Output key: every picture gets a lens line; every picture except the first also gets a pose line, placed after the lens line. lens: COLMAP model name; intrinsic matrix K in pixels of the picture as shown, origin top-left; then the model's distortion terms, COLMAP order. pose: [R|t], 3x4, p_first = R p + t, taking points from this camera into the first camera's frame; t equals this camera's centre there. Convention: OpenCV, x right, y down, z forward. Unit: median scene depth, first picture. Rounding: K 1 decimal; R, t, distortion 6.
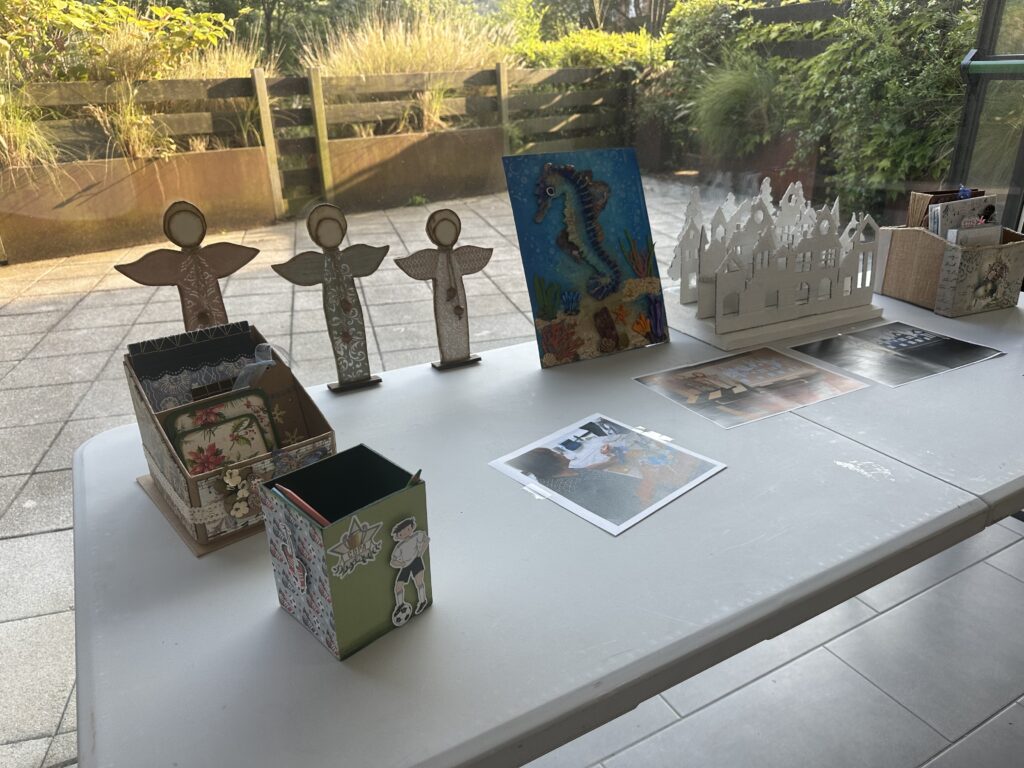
lens RADIAL K [[738.6, 0, 510.8], [0, 738.6, 377.5], [0, 0, 1]] dist [0.041217, -0.051374]
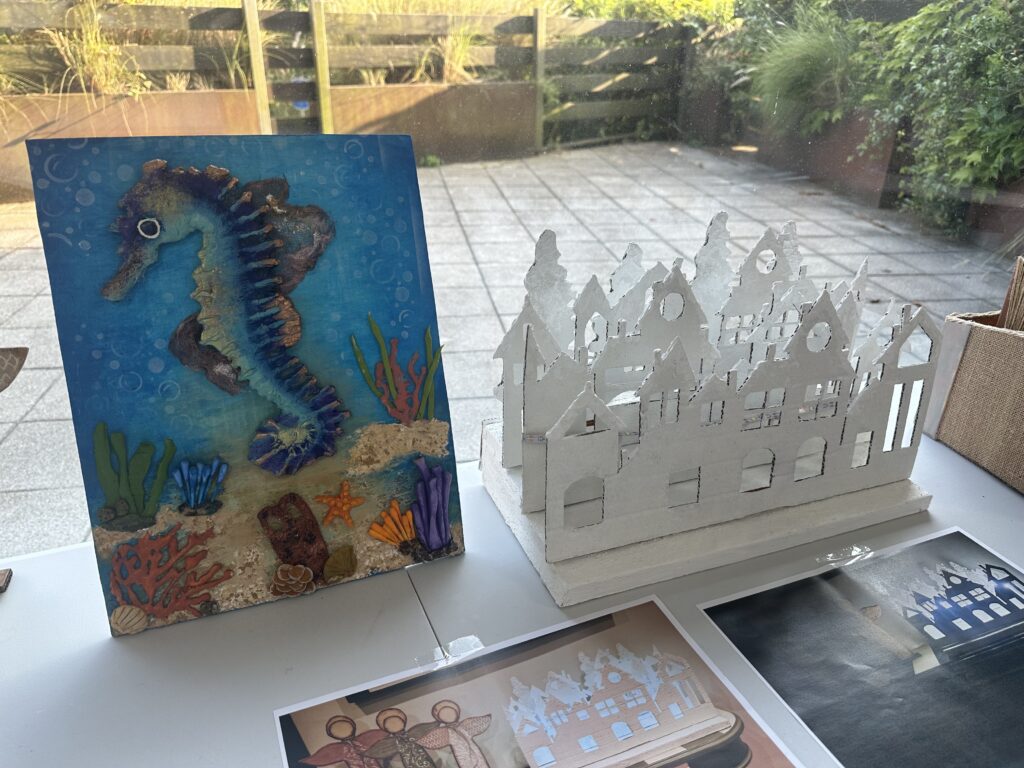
lens RADIAL K [[738.6, 0, 522.1], [0, 738.6, 392.6], [0, 0, 1]] dist [0.041217, -0.051374]
pose [[0.995333, 0.082109, -0.050696, 0.063945], [-0.078439, 0.994418, 0.070572, -0.044706], [0.056207, -0.066266, 0.996218, 0.127565]]
